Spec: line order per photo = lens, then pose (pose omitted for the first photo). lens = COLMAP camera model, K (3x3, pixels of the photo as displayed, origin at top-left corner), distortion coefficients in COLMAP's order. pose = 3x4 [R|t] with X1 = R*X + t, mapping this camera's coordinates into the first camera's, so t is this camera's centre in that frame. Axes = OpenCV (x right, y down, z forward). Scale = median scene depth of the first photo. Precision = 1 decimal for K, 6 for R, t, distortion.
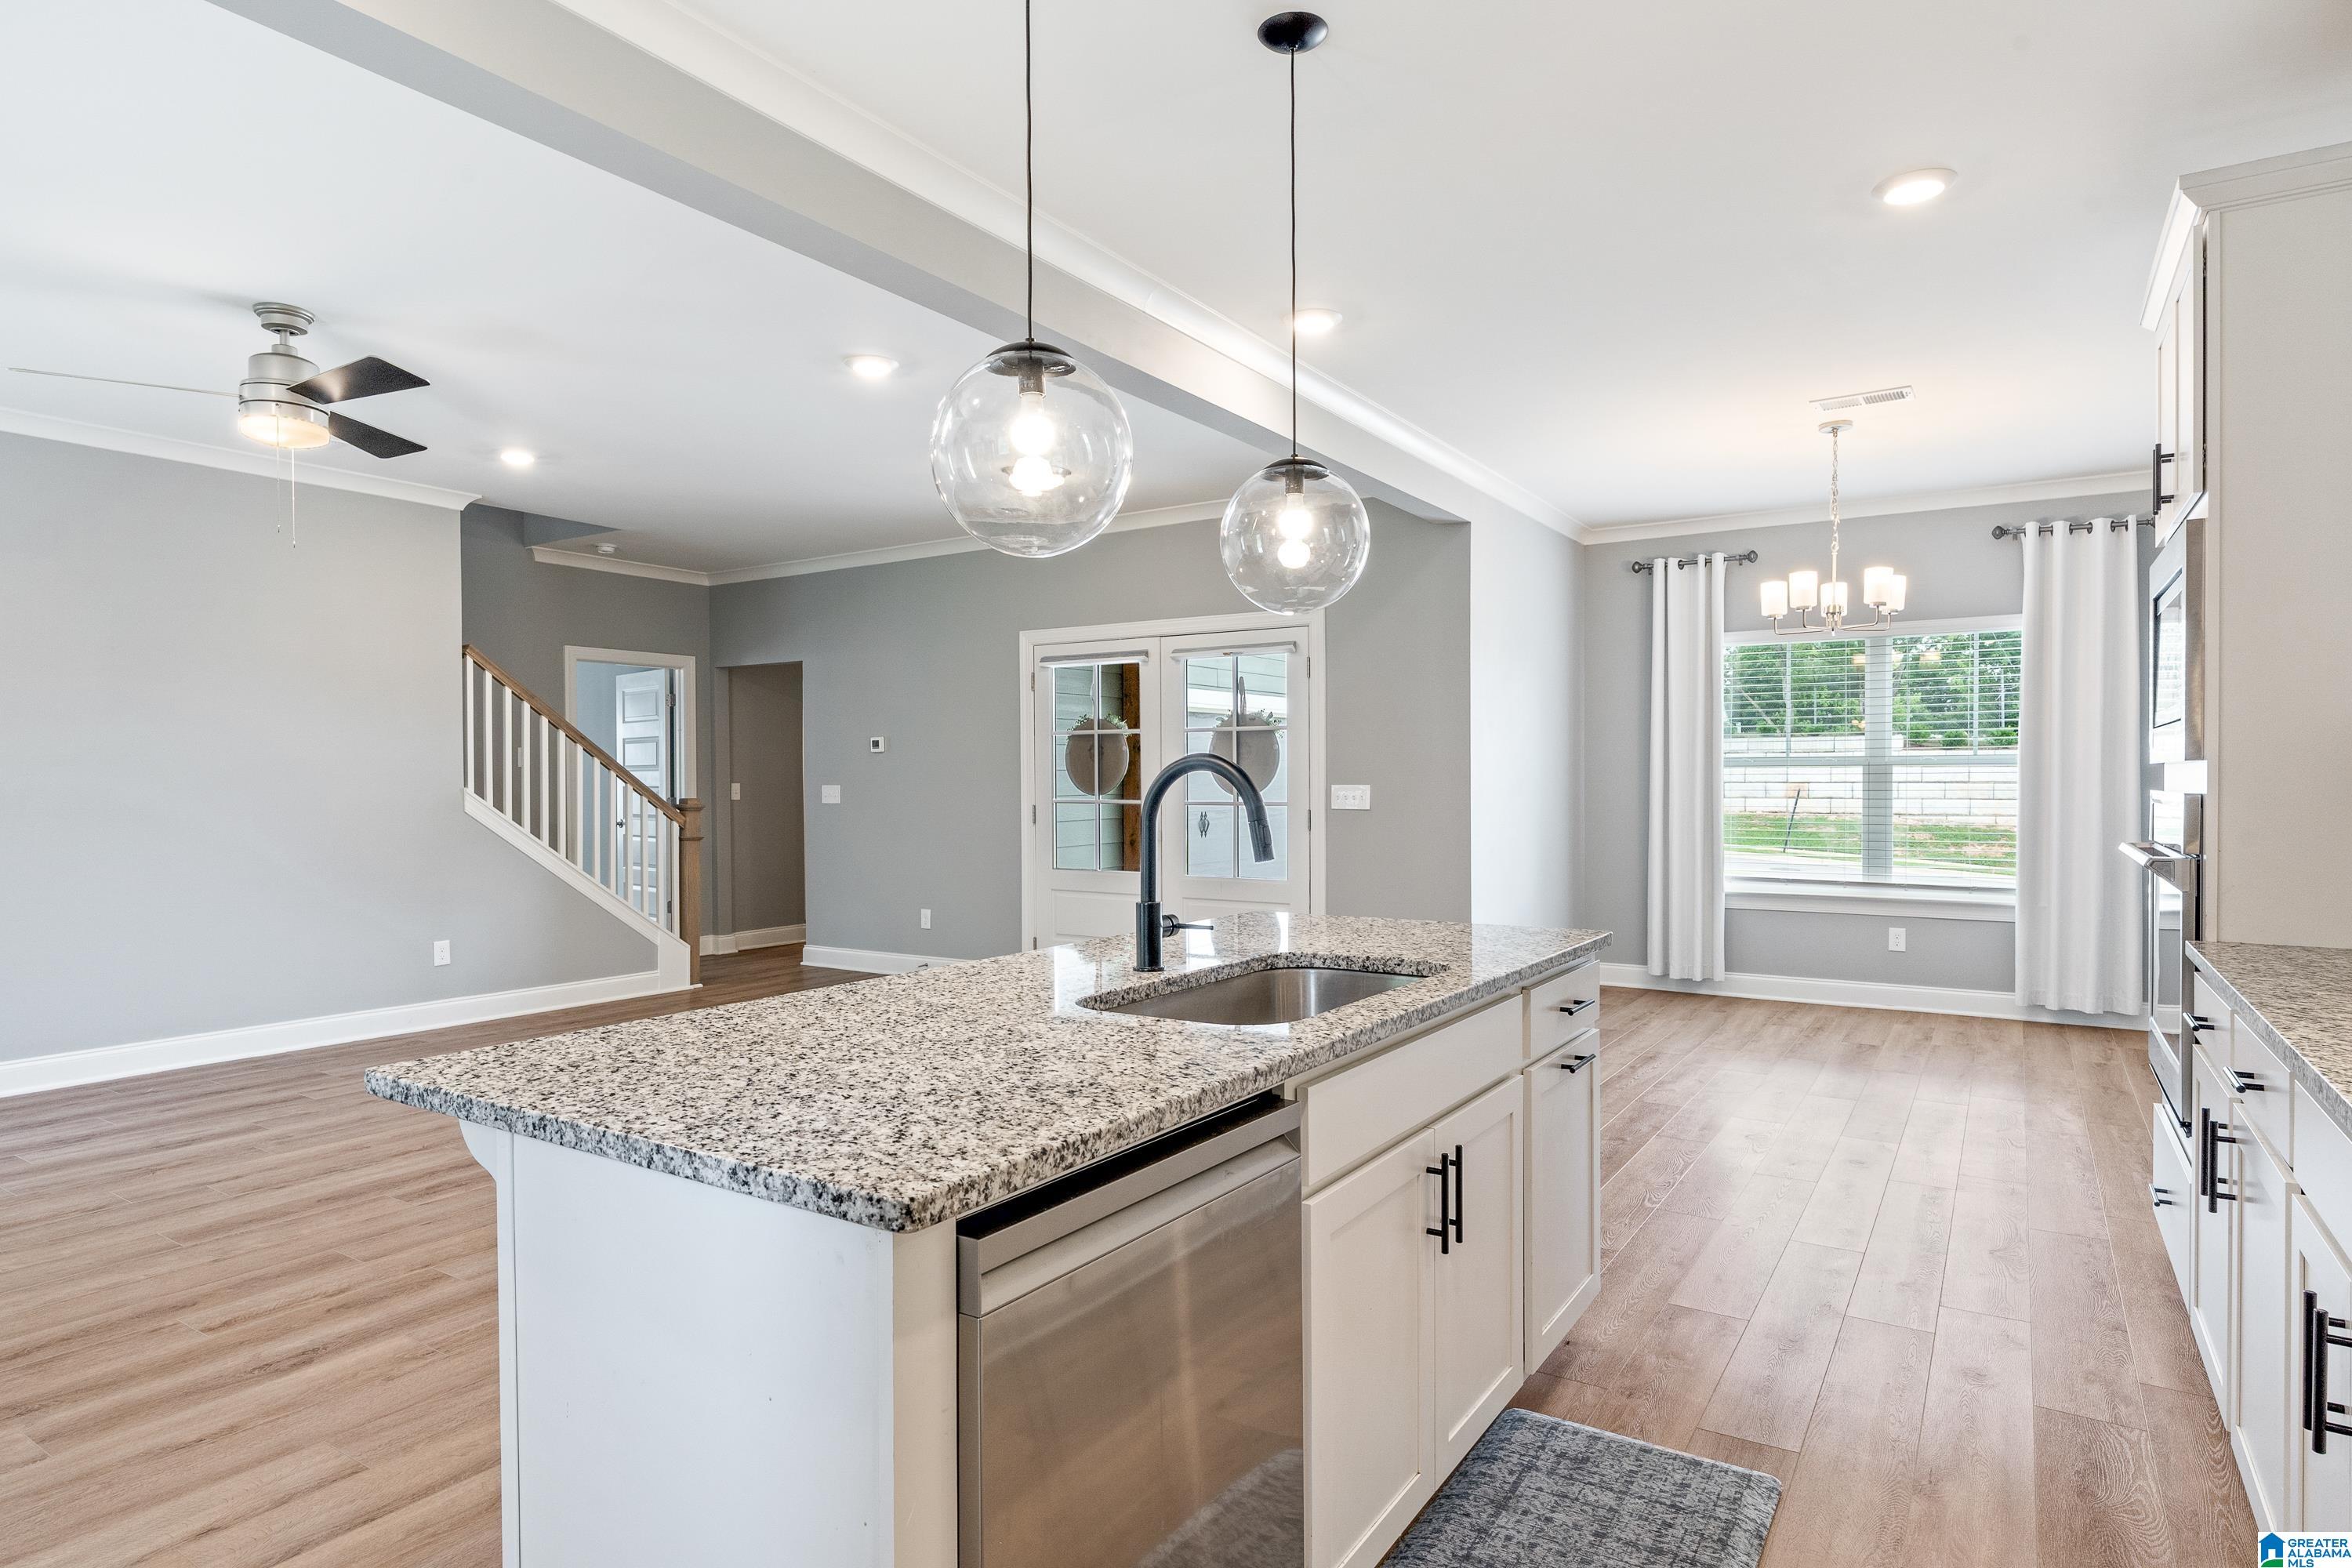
lens RADIAL K [[1301.5, 0, 1176.0], [0, 1301.5, 784.0], [0, 0, 1]] dist [0.000206, 0.000398]
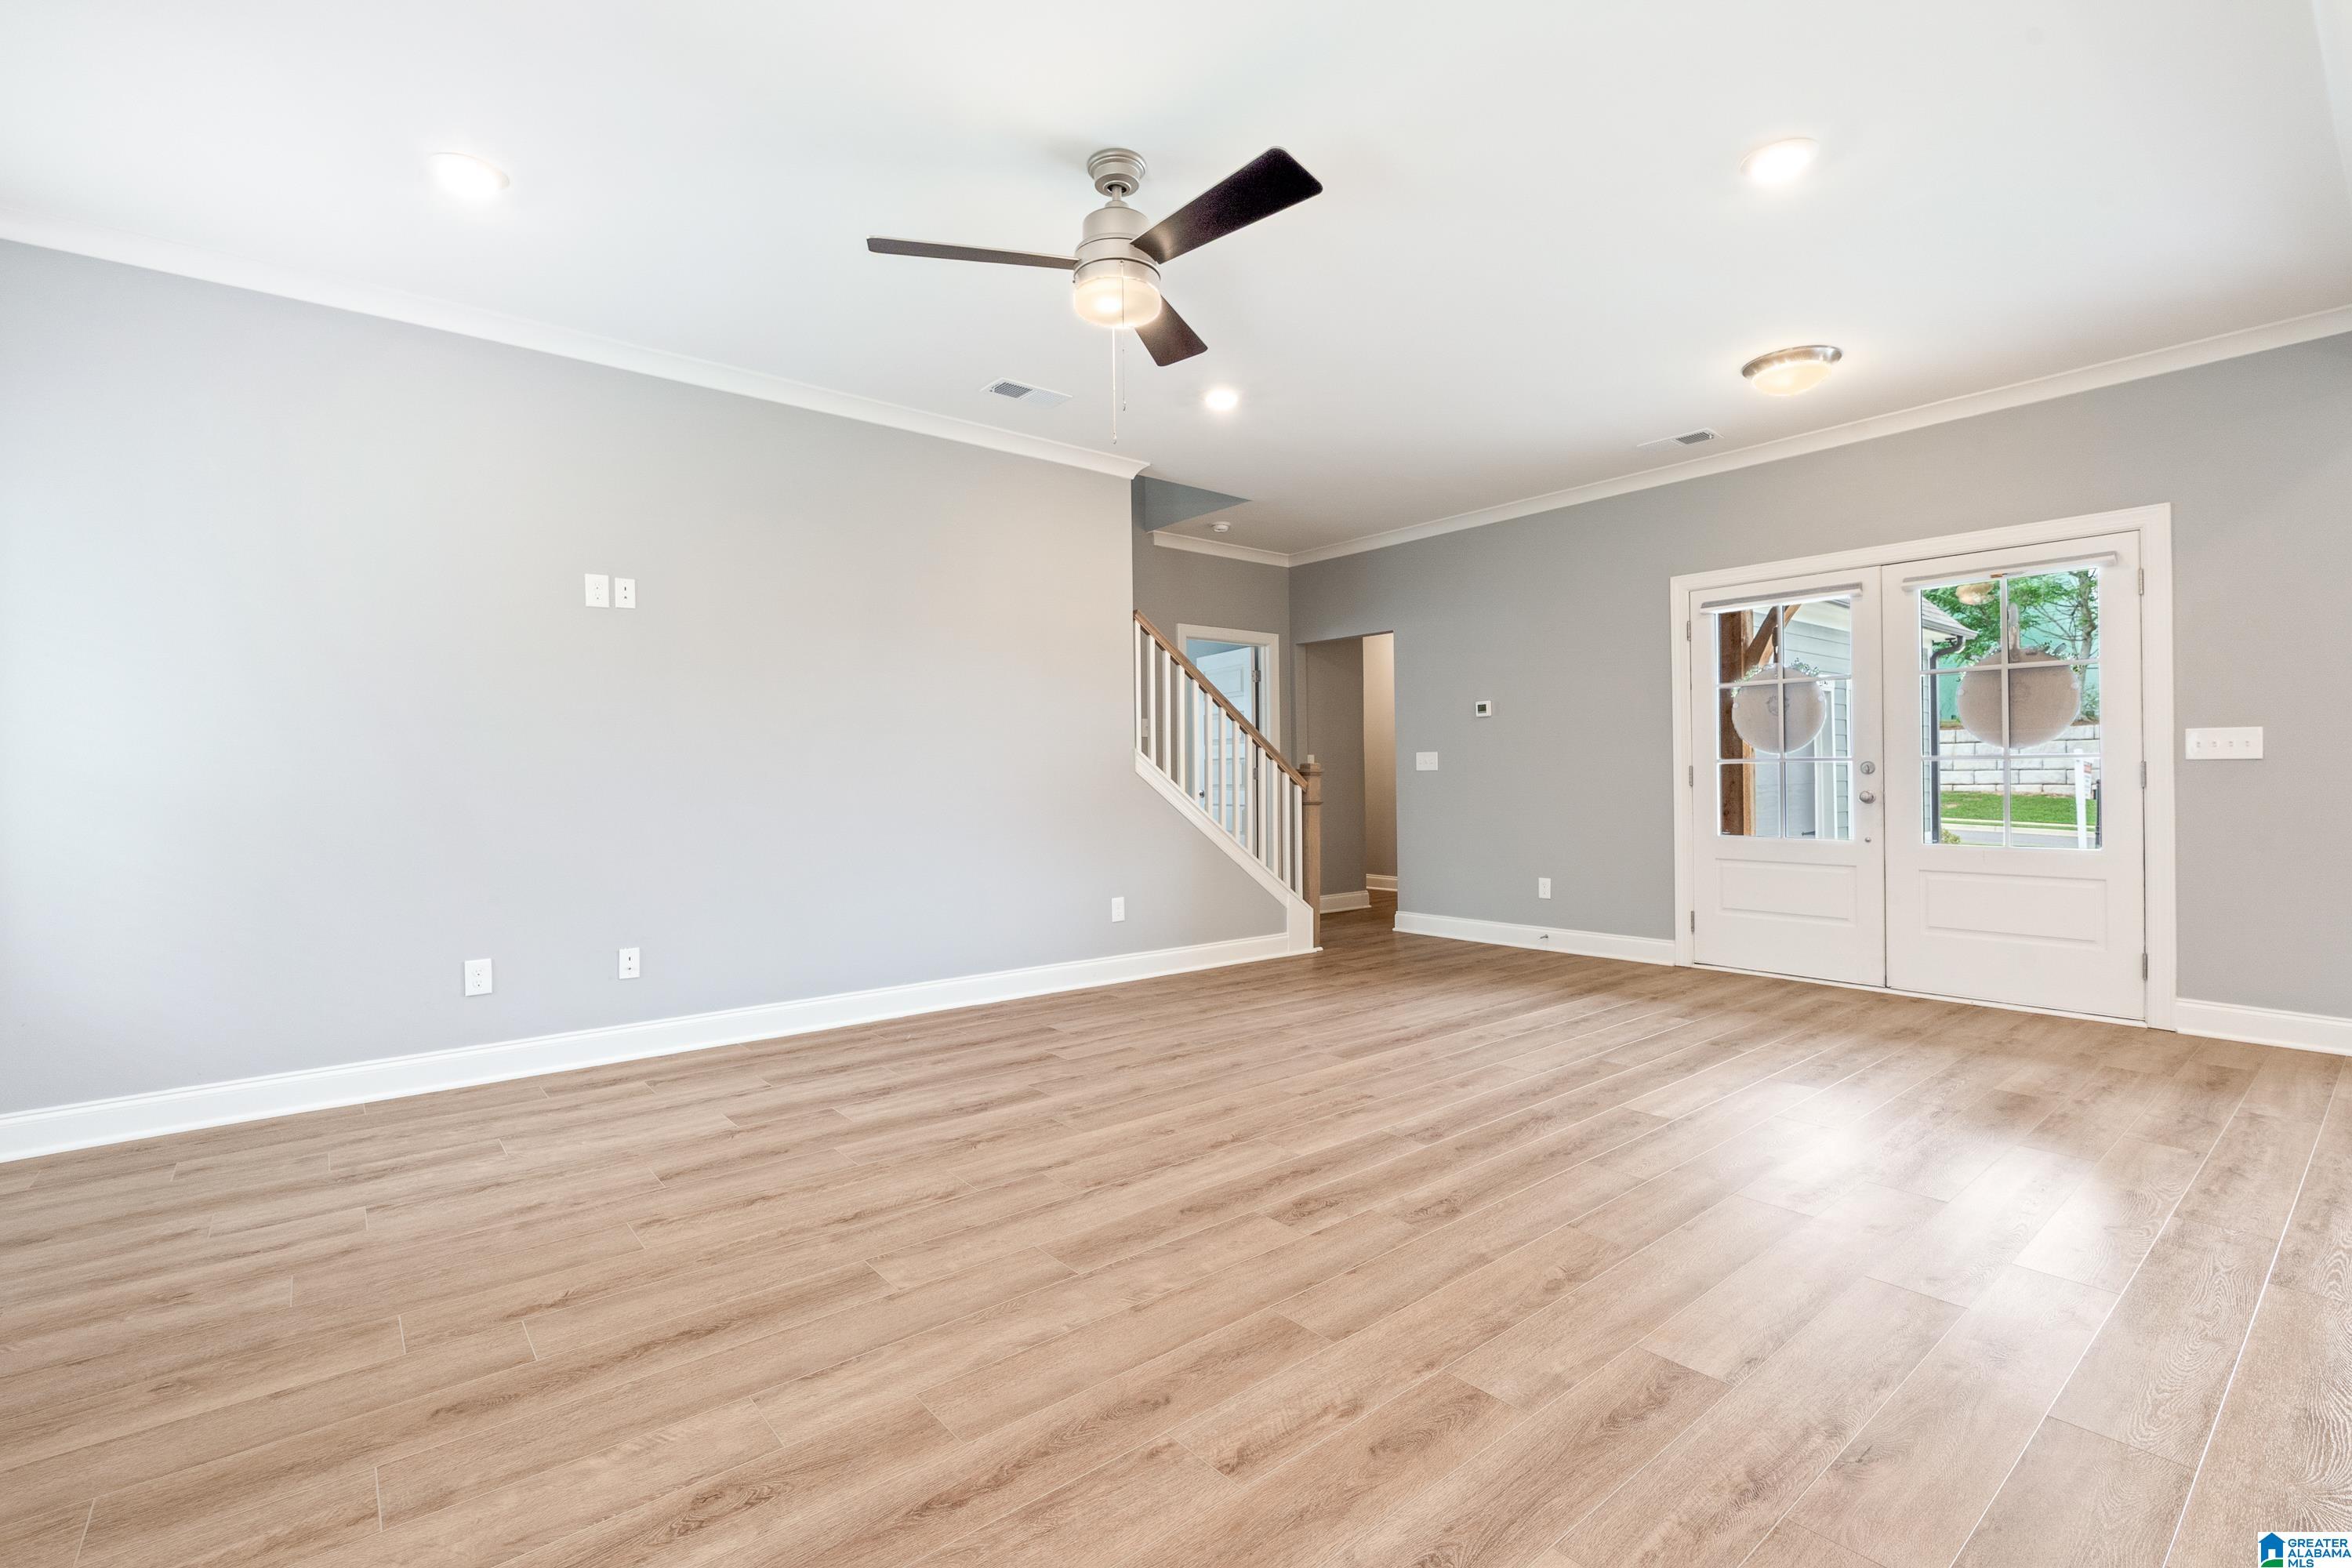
lens RADIAL K [[1075.7, 0, 1178.3], [0, 1075.7, 769.8], [0, 0, 1]] dist [-0.001145, -0.000153]
pose [[0.954786, -0.008603, -0.297168, -0.424784], [0.006096, 0.999938, -0.009362, 0.044245], [0.297230, 0.007127, 0.954779, 0.325067]]
